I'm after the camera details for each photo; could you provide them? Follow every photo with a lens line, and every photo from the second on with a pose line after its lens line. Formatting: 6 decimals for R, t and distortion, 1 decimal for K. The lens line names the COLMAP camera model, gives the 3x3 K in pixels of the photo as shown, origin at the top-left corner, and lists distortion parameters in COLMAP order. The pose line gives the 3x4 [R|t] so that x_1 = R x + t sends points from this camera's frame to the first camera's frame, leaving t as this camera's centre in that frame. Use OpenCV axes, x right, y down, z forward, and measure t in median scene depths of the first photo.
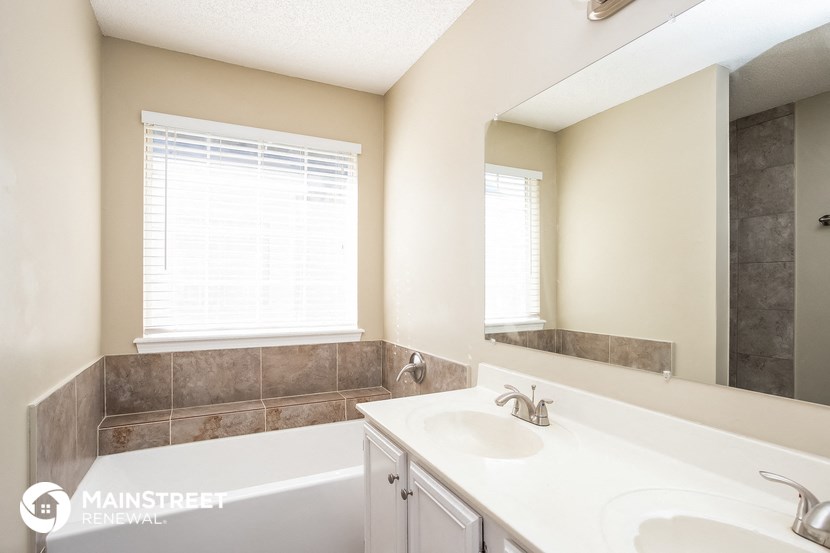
lens RADIAL K [[420.3, 0, 417.5], [0, 420.3, 280.2], [0, 0, 1]] dist [-0.017301, 0.002349]
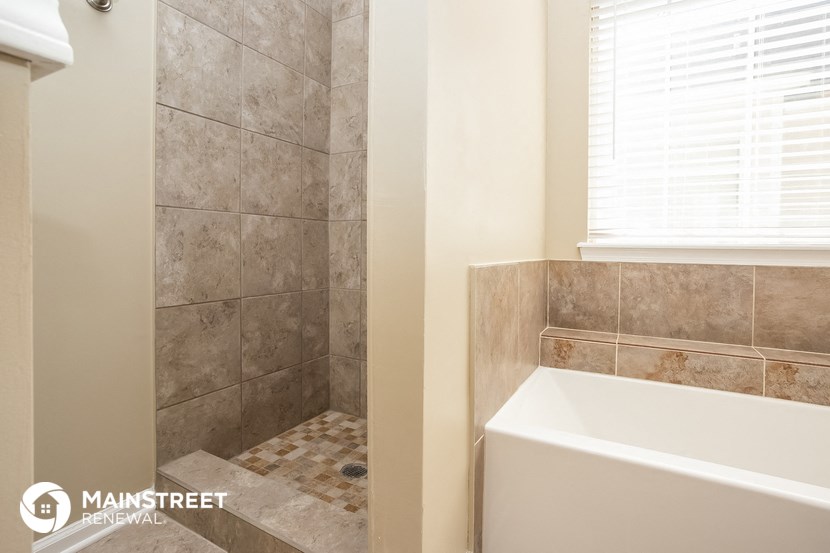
lens RADIAL K [[420.3, 0, 403.6], [0, 420.3, 248.5], [0, 0, 1]] dist [-0.017301, 0.002349]
pose [[0.546769, 0.013222, -0.837179, -0.145617], [-0.011693, 0.999898, 0.008155, 0.146384], [0.837202, 0.005330, 0.546868, 0.217276]]
